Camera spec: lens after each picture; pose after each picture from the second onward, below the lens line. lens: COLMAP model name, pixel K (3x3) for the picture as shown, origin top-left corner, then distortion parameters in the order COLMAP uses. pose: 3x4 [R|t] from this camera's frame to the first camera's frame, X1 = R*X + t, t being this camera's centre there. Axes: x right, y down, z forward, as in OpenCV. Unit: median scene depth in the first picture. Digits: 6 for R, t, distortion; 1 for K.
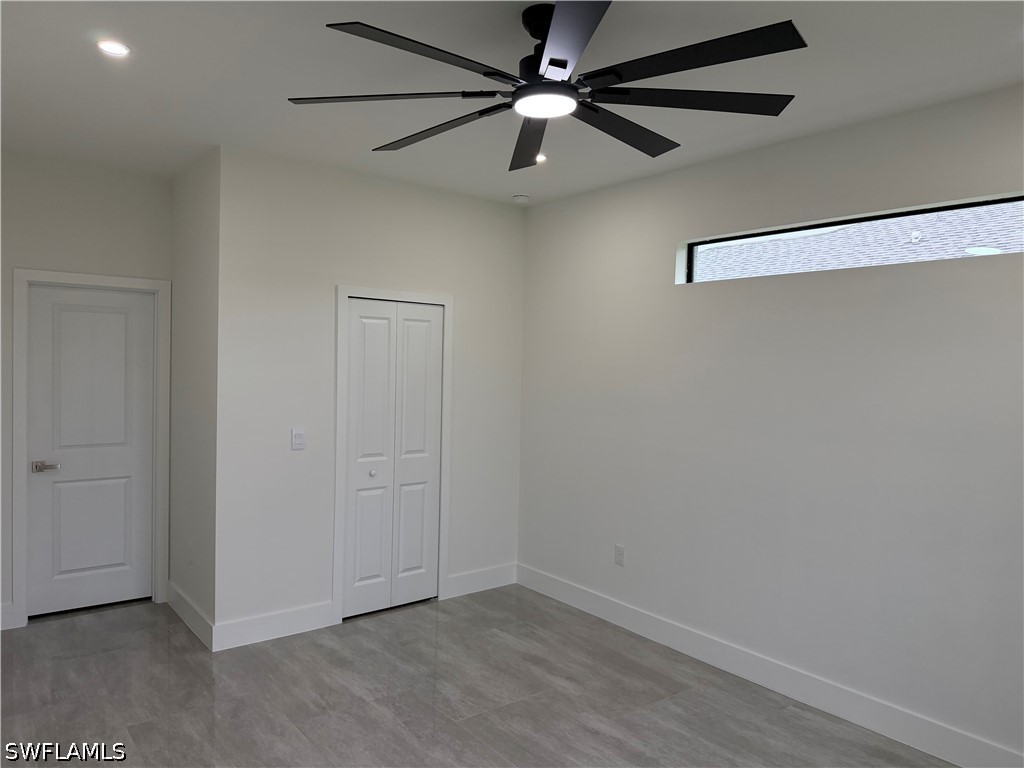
lens RADIAL K [[710.0, 0, 516.1], [0, 710.0, 390.5], [0, 0, 1]] dist [0.129838, -0.183894]
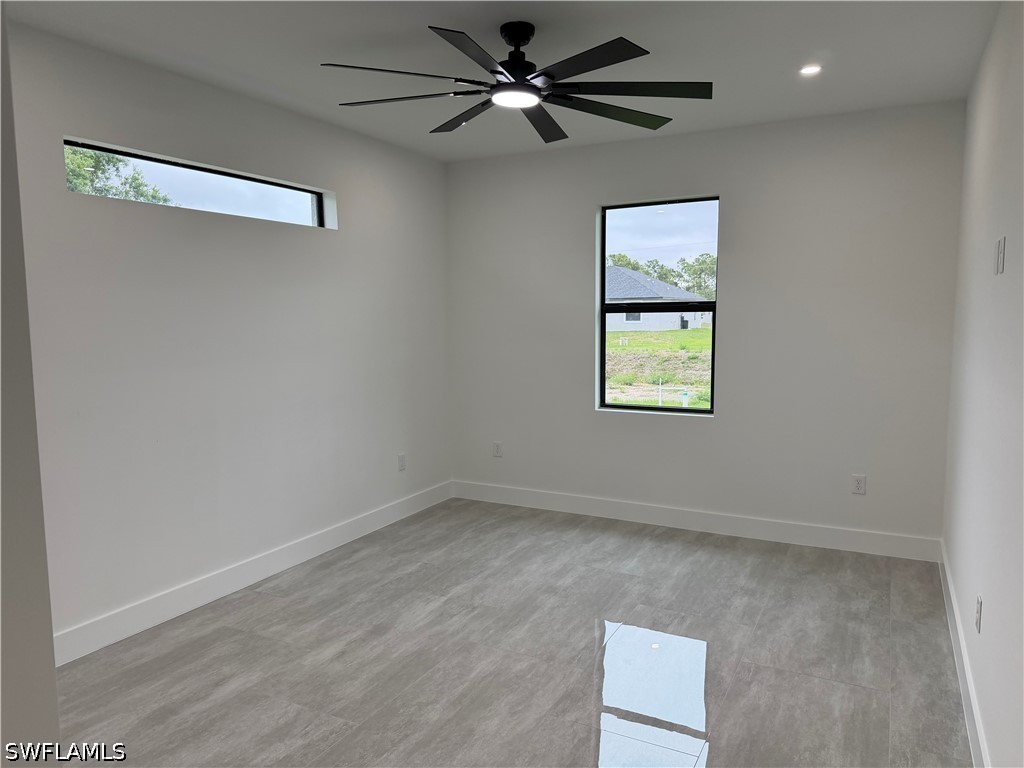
lens RADIAL K [[710.0, 0, 516.1], [0, 710.0, 390.5], [0, 0, 1]] dist [0.129838, -0.183894]
pose [[-0.421428, -0.116678, 0.899325, -0.834063], [0.013756, 0.990752, 0.134986, -0.041652], [-0.906758, 0.069258, -0.415925, 1.095713]]
